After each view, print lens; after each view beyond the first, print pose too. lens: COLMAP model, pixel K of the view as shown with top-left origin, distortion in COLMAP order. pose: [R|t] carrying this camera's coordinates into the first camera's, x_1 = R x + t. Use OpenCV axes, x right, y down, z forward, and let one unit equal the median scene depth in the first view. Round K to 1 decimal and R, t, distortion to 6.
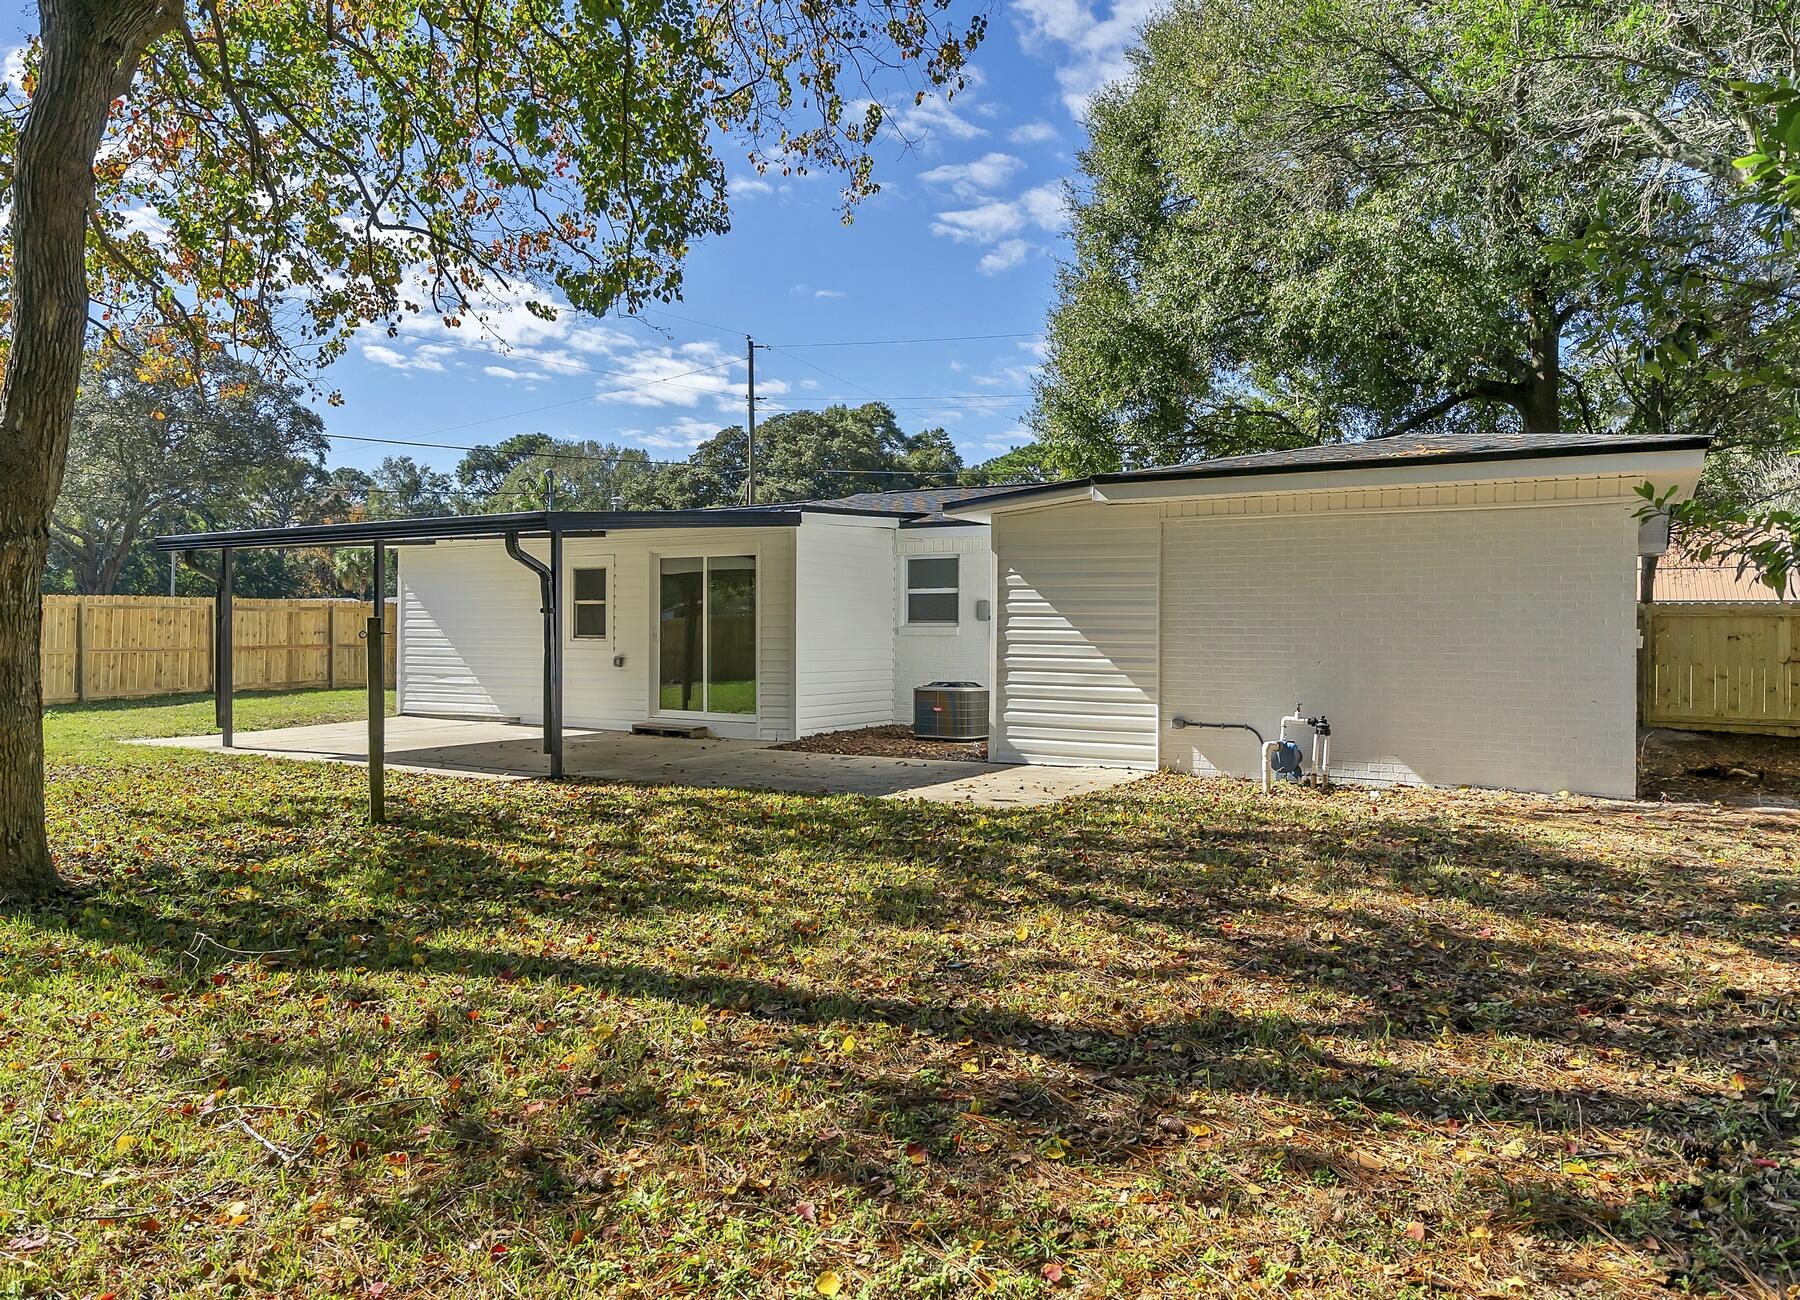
lens RADIAL K [[1215.0, 0, 922.2], [0, 1215.0, 642.6], [0, 0, 1]] dist [-0.003910, -0.000754]
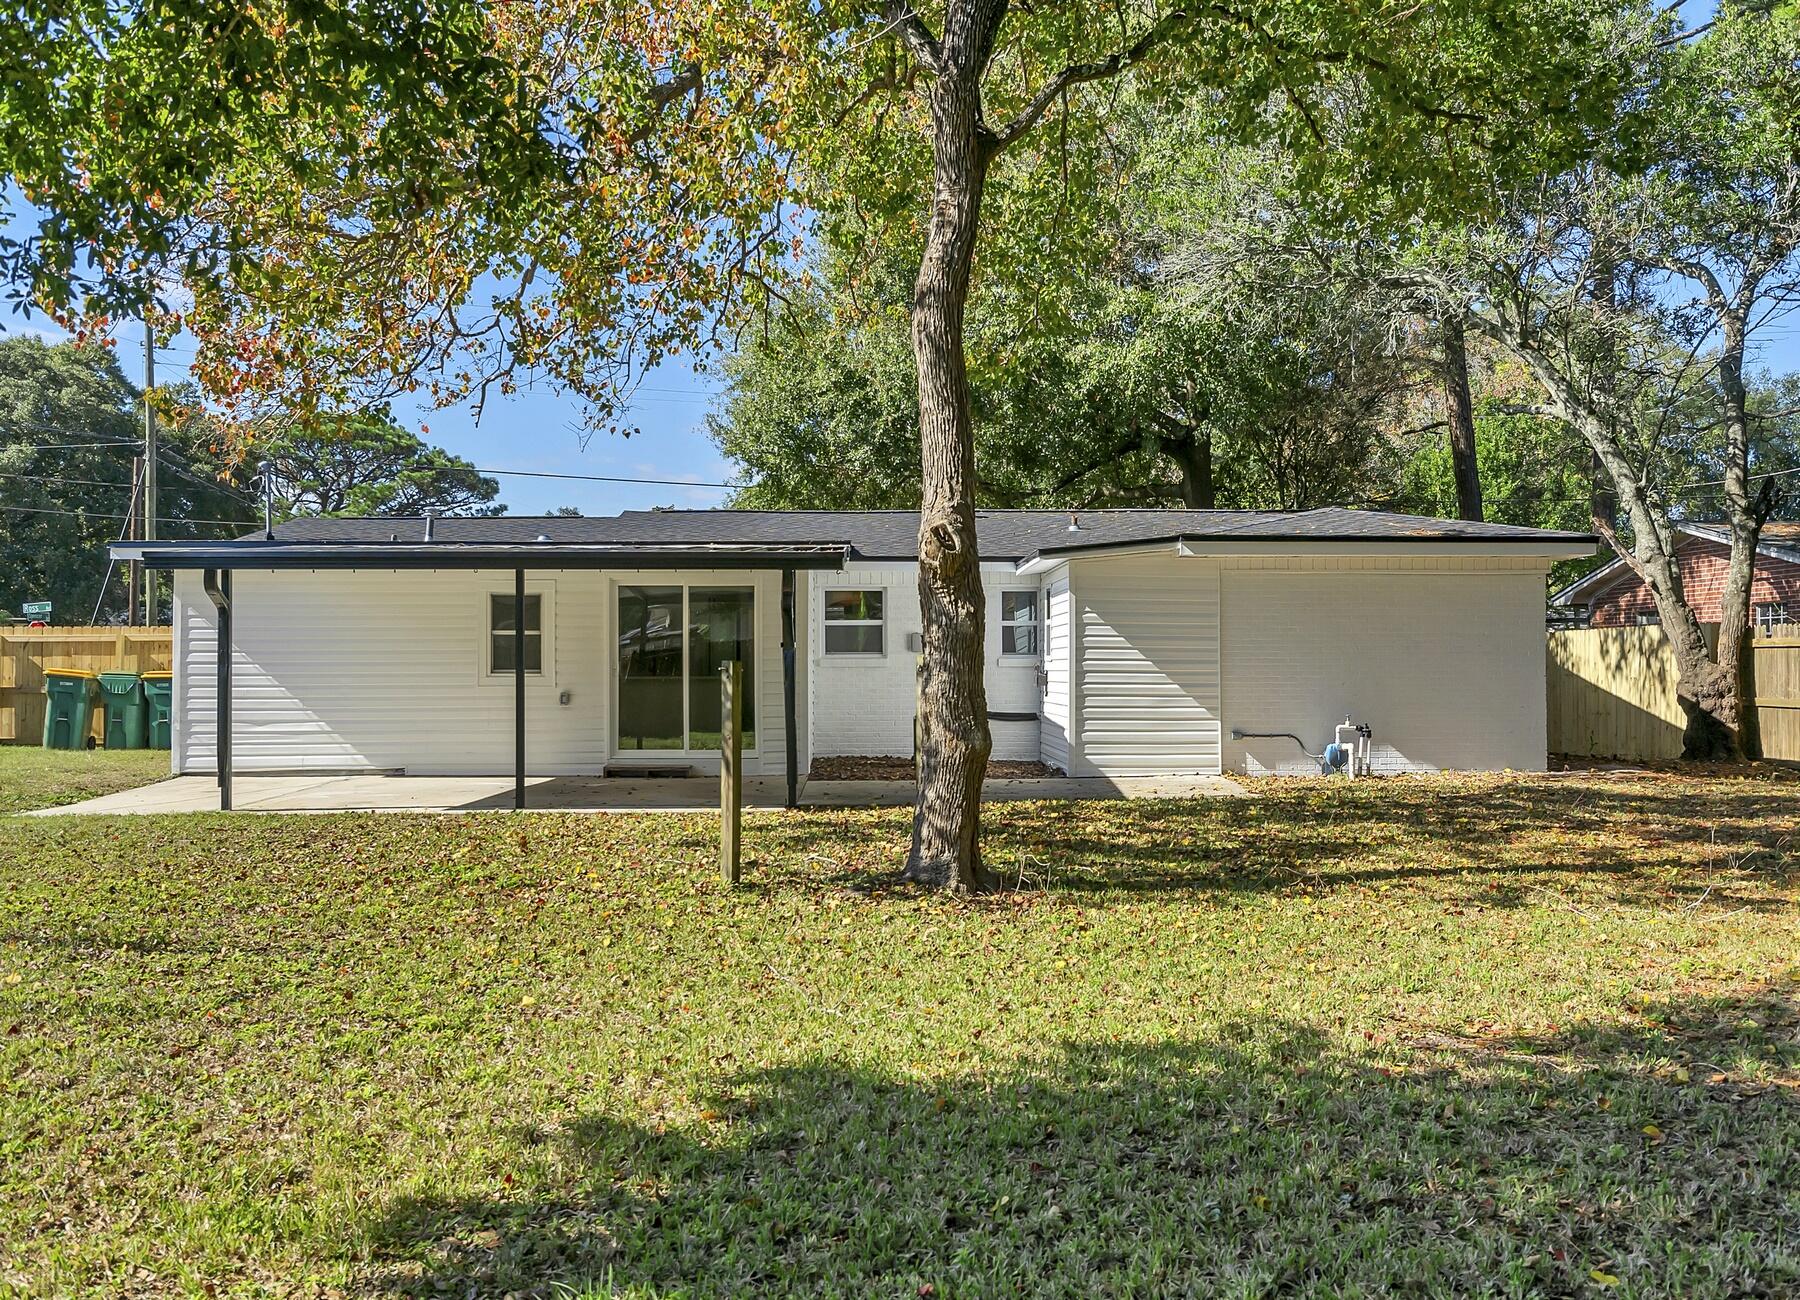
lens RADIAL K [[1628.4, 0, 897.7], [0, 1628.4, 647.3], [0, 0, 1]] dist [0.007841, 0.005247]
pose [[0.836687, -0.001134, 0.547680, -0.714697], [0.011037, 0.999830, -0.014791, -0.001885], [-0.547570, 0.018420, 0.836557, -0.147574]]
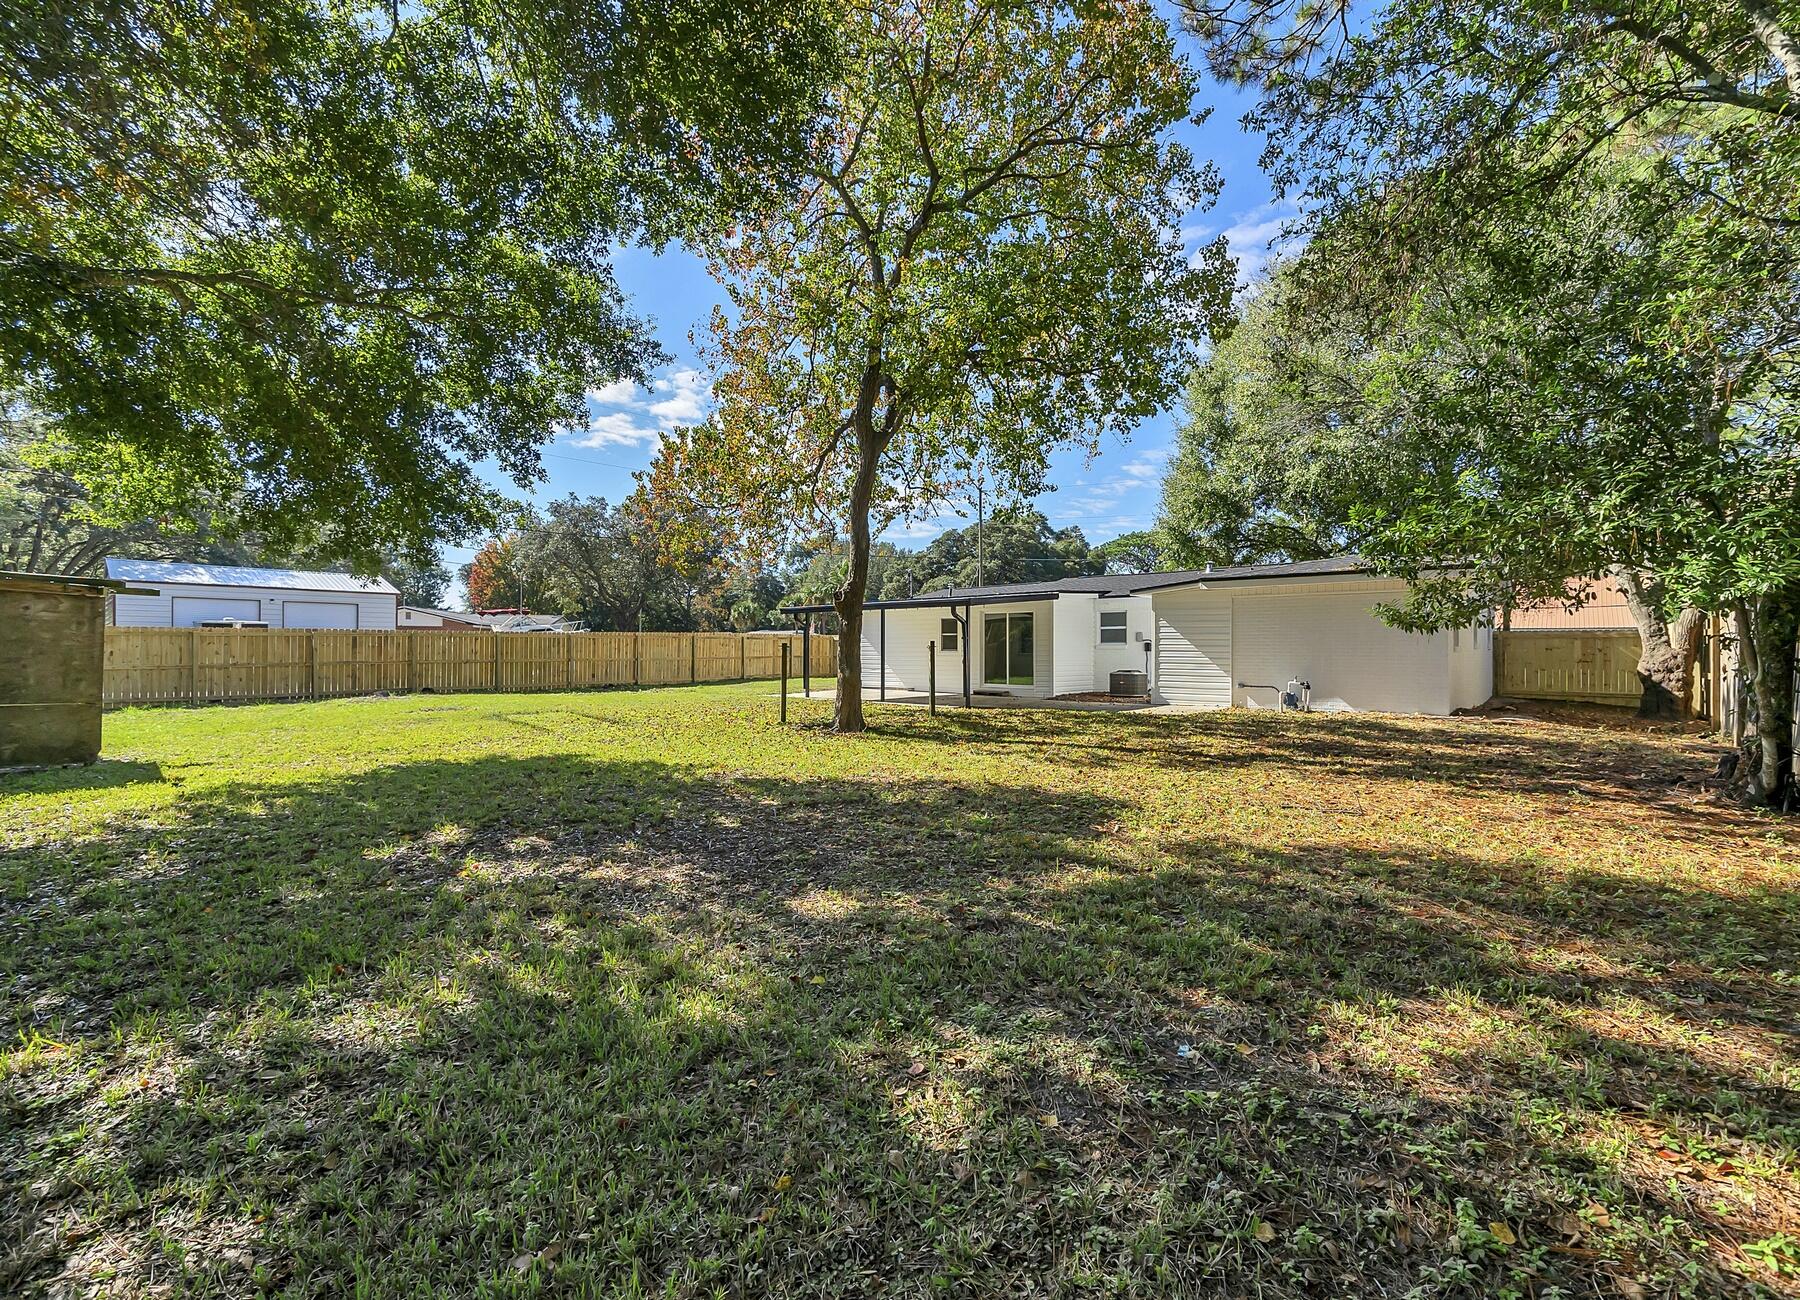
lens RADIAL K [[798.6, 0, 900.0], [0, 798.6, 650.0], [0, 0, 1]] dist [-0.000077, -0.000427]
pose [[0.983556, -0.002017, -0.180594, -0.106789], [-0.000088, 0.999932, -0.011652, 0.011999], [0.180606, 0.011477, 0.983489, -0.428524]]
